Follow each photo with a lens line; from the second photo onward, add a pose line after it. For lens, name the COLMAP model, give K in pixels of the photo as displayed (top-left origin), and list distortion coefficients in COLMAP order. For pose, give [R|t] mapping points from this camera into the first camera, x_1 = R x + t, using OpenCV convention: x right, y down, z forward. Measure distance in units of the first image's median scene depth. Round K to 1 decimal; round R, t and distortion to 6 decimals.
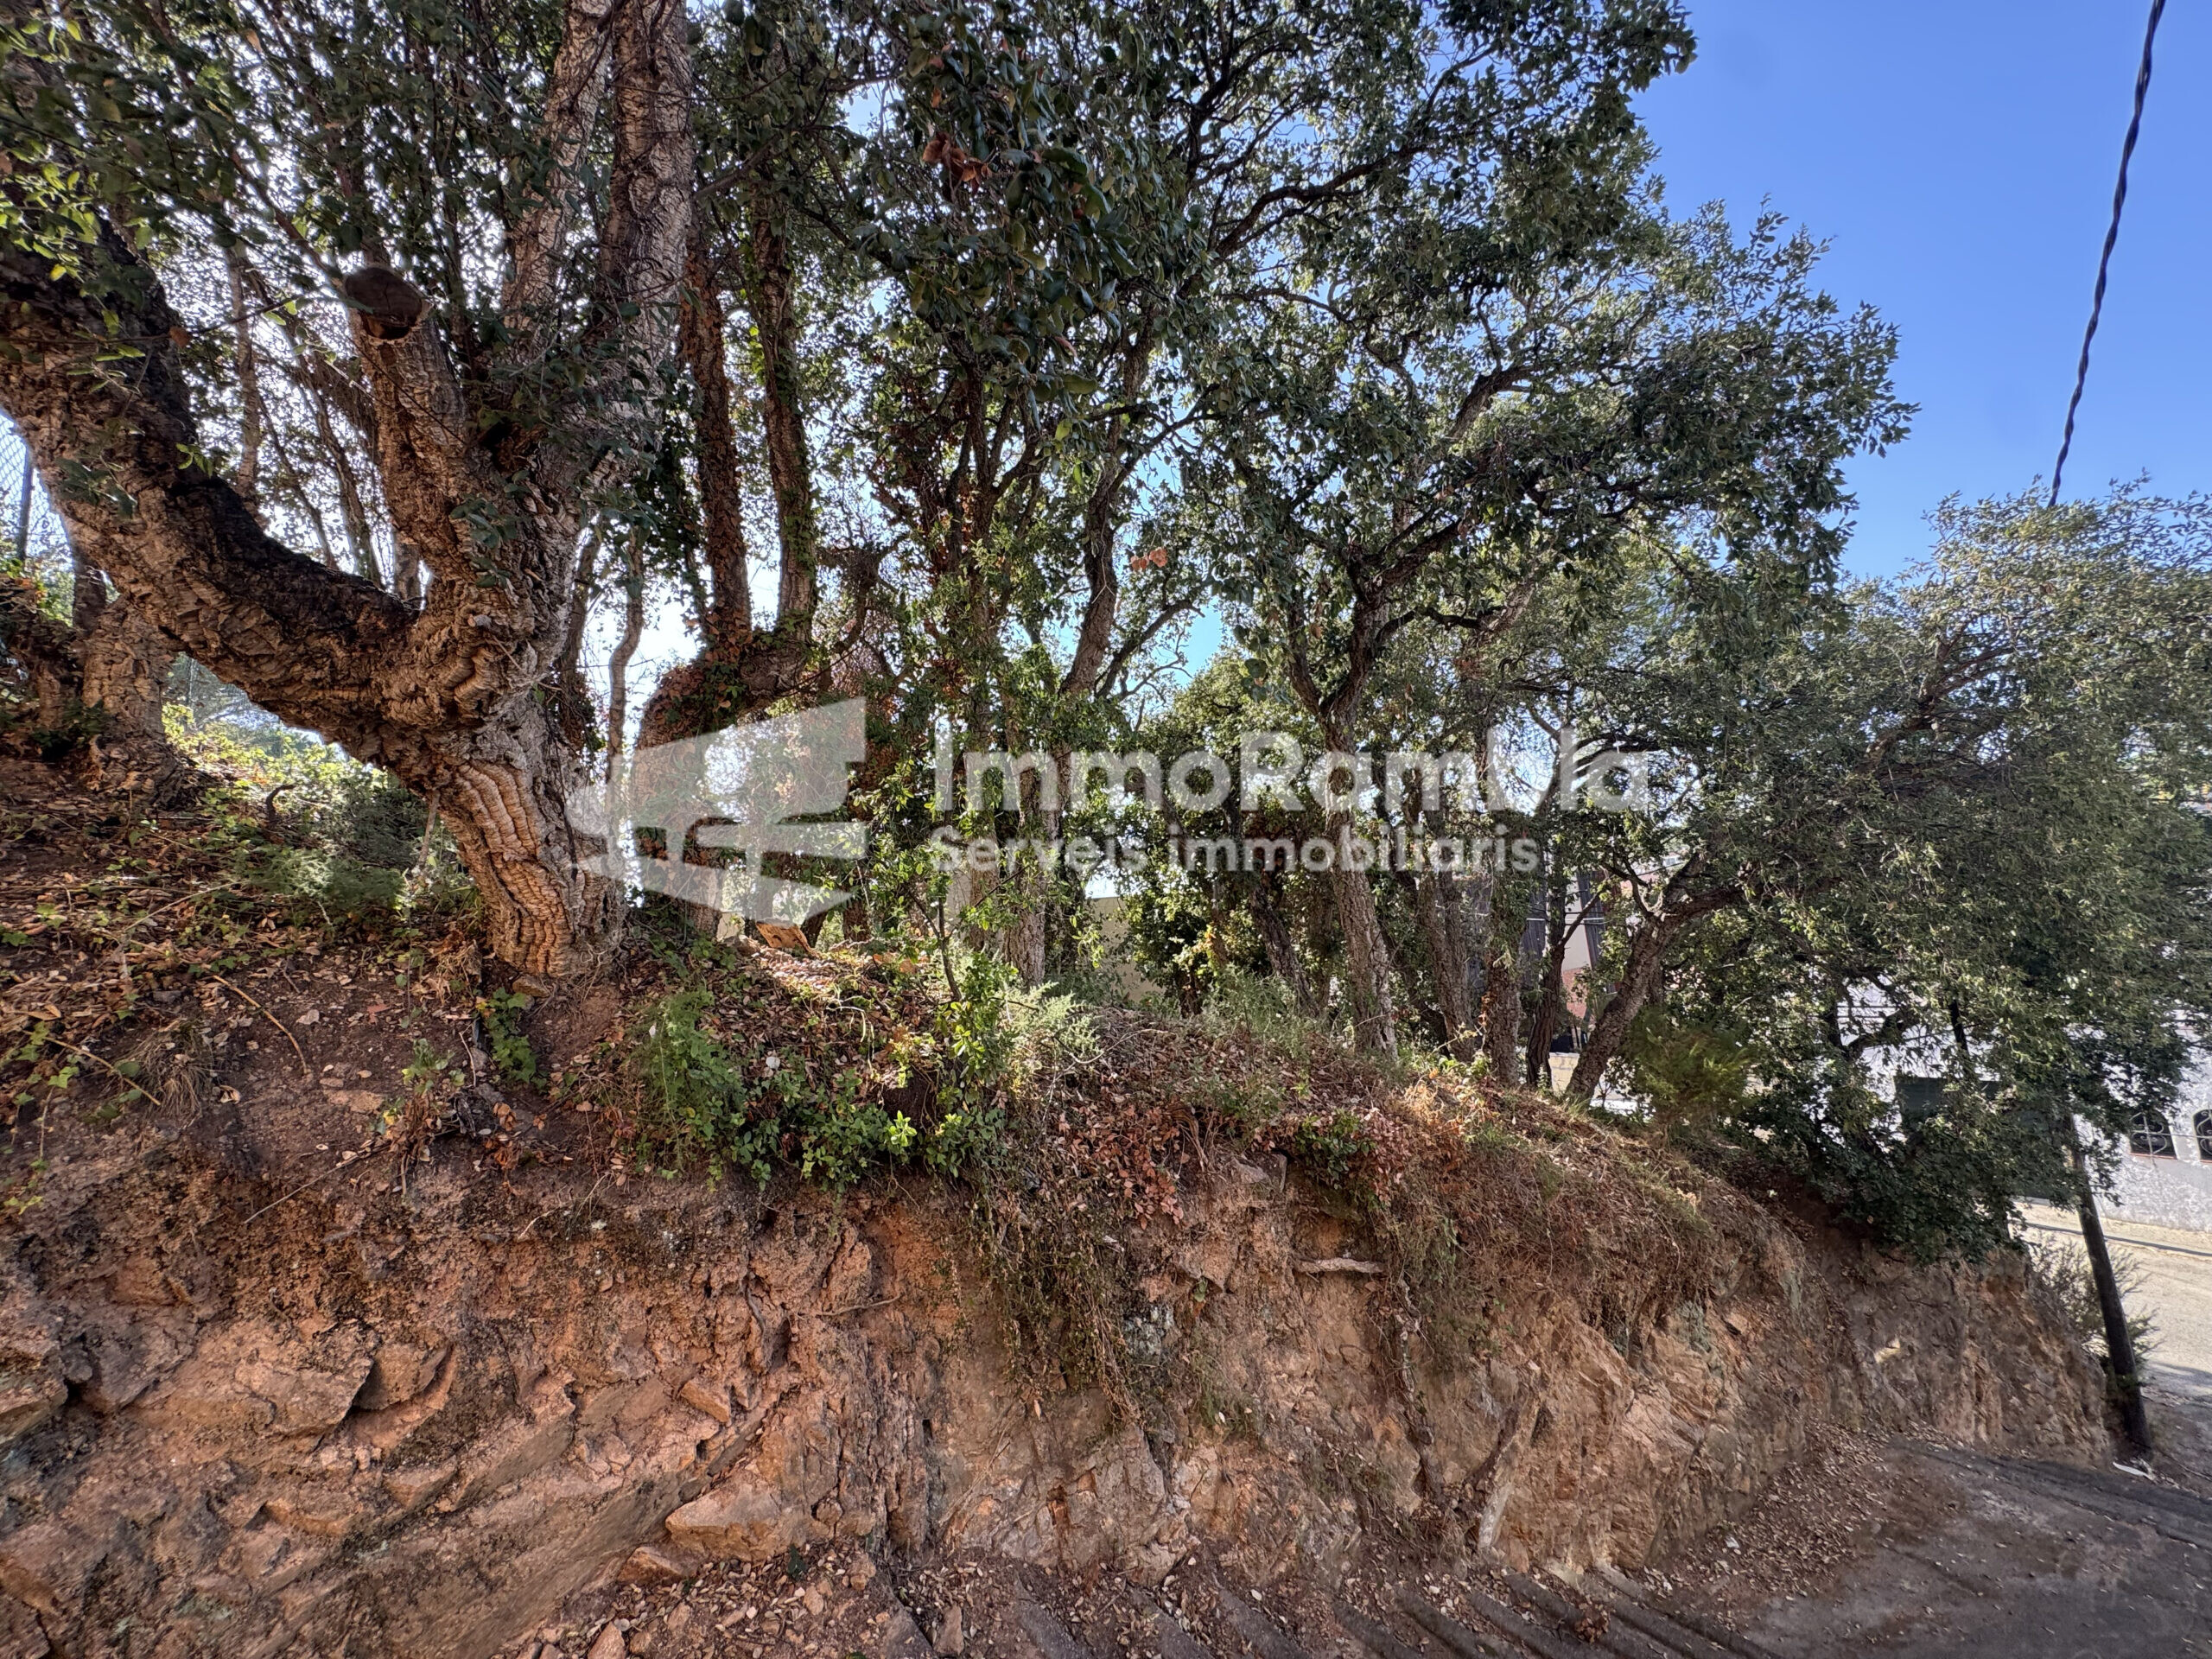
lens RADIAL K [[877.3, 0, 1117.9], [0, 877.3, 819.3], [0, 0, 1]] dist [-0.003436, 0.000894]
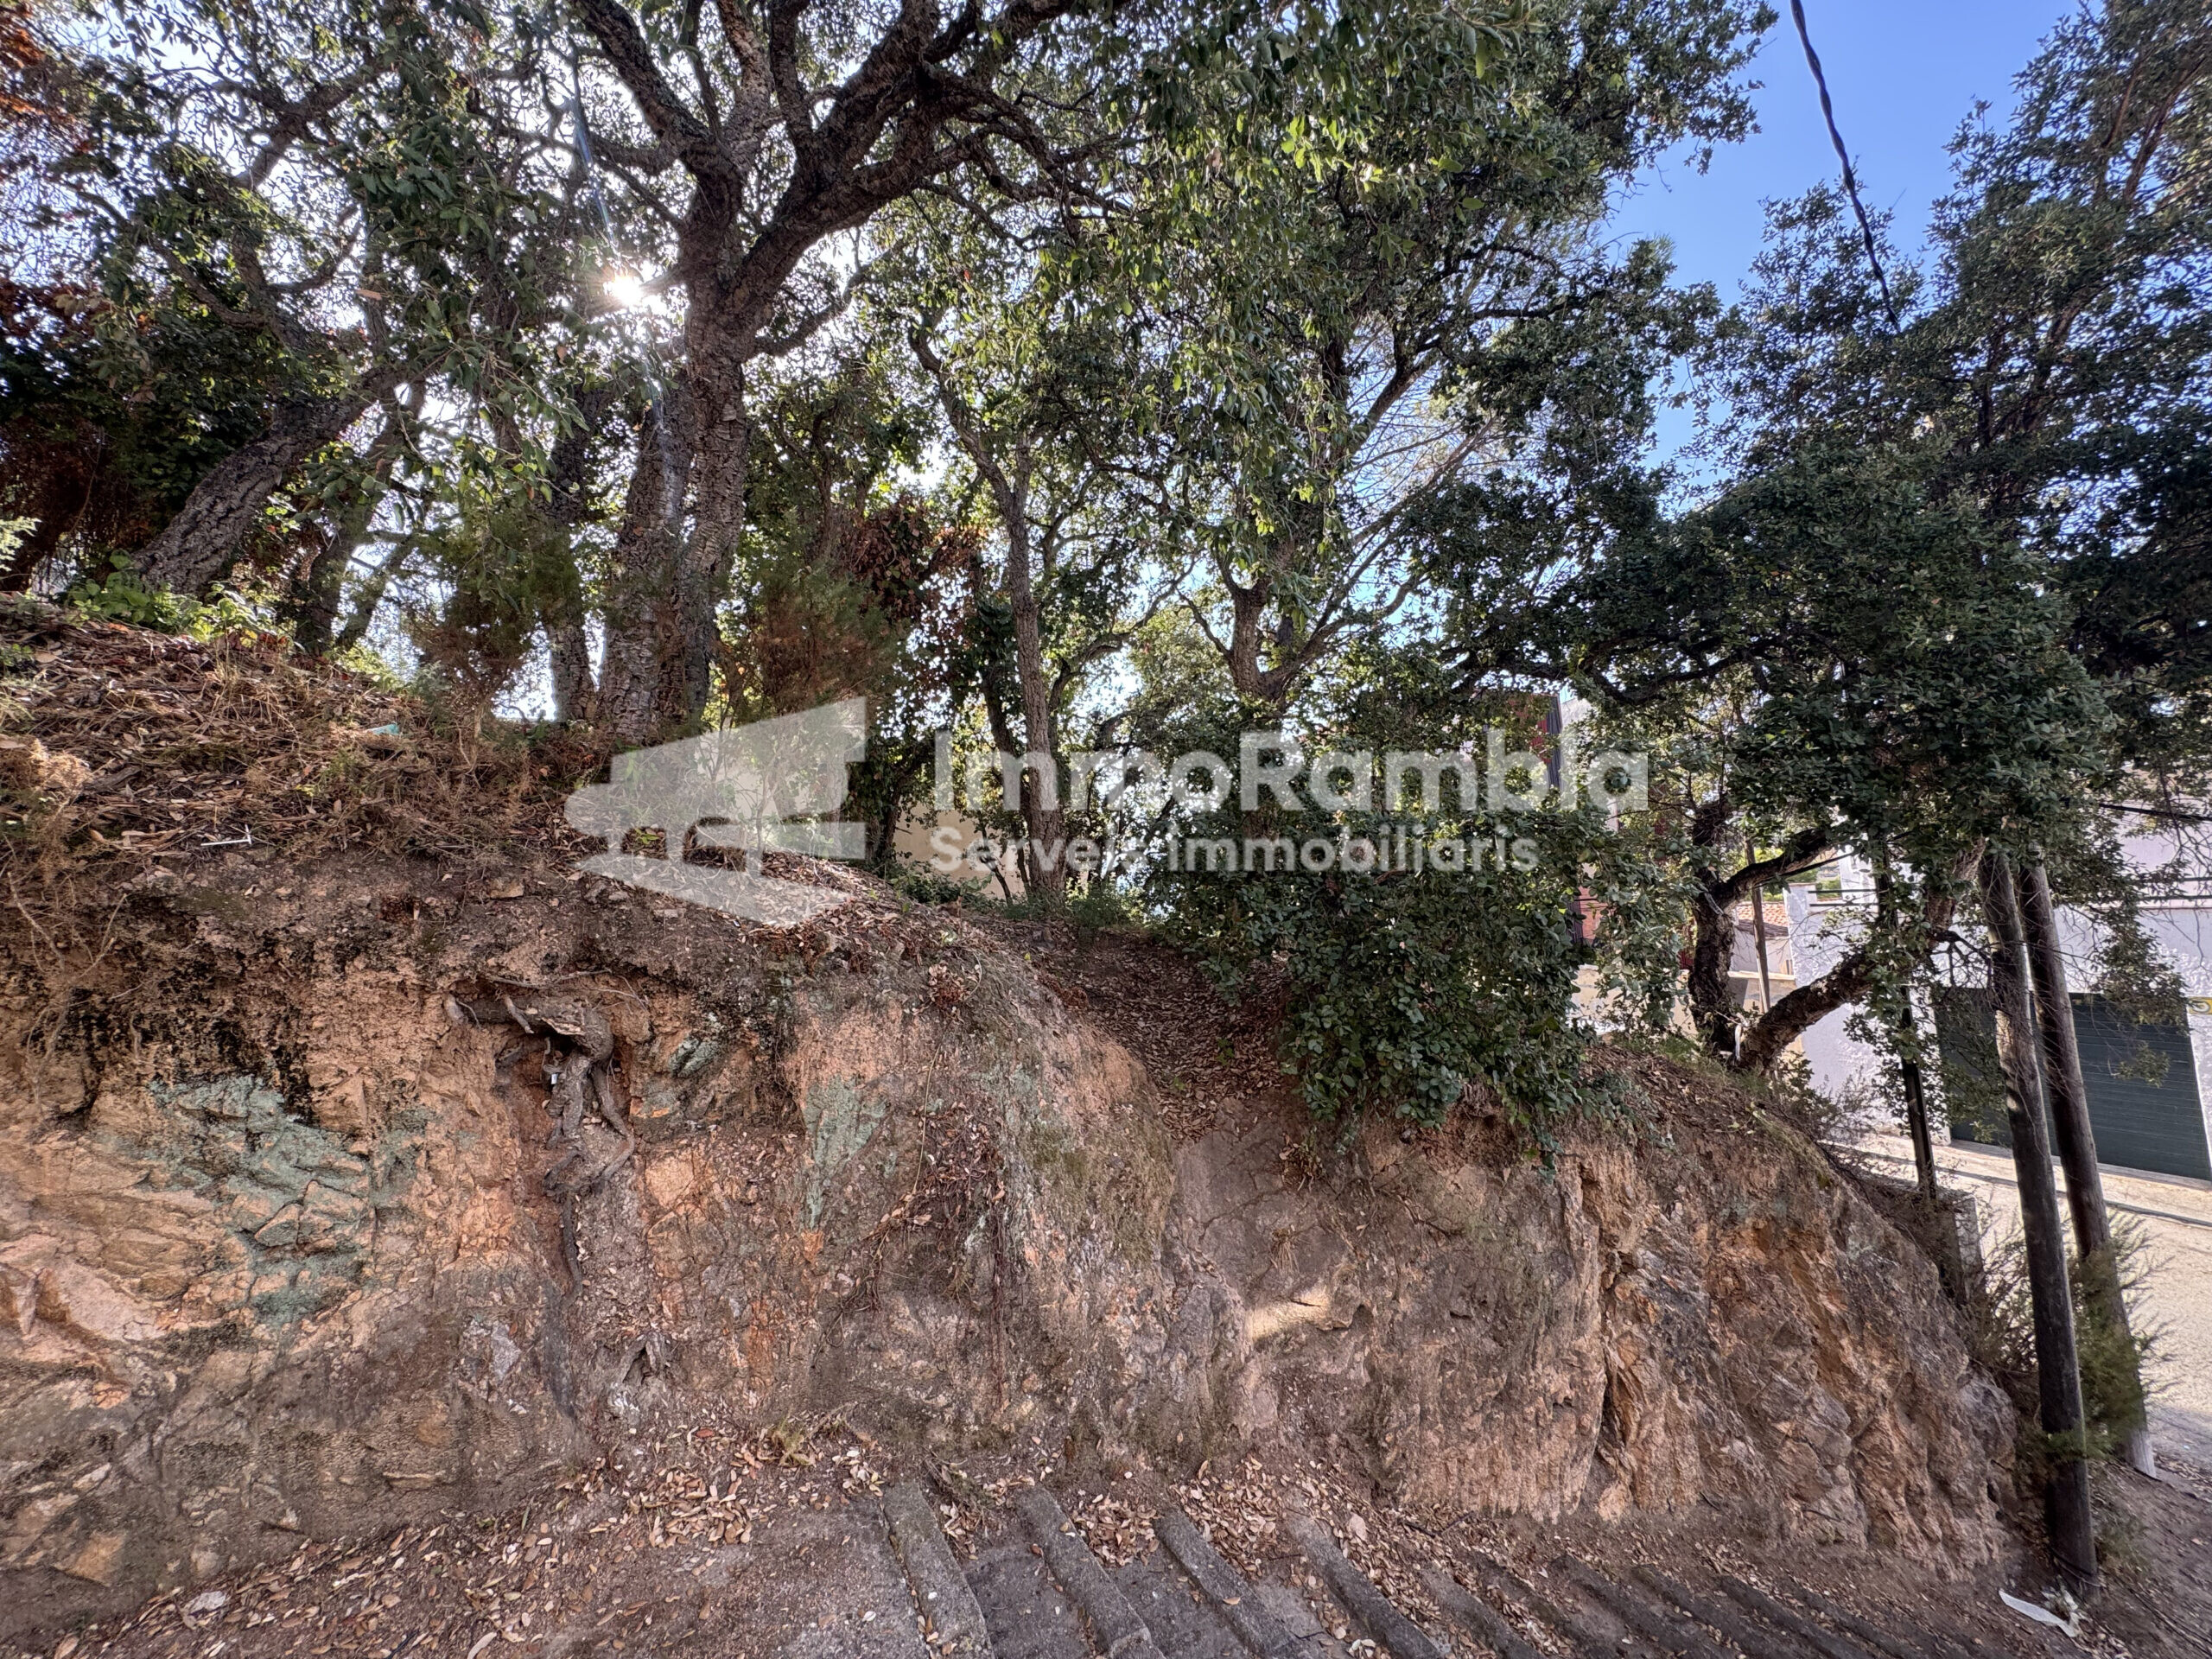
lens RADIAL K [[877.3, 0, 1101.8], [0, 877.3, 826.3], [0, 0, 1]] dist [-0.003436, 0.000894]
pose [[0.987792, 0.018594, -0.154663, 1.871128], [-0.010271, 0.998464, 0.054438, 0.718051], [0.155438, -0.052185, 0.986466, 1.180232]]
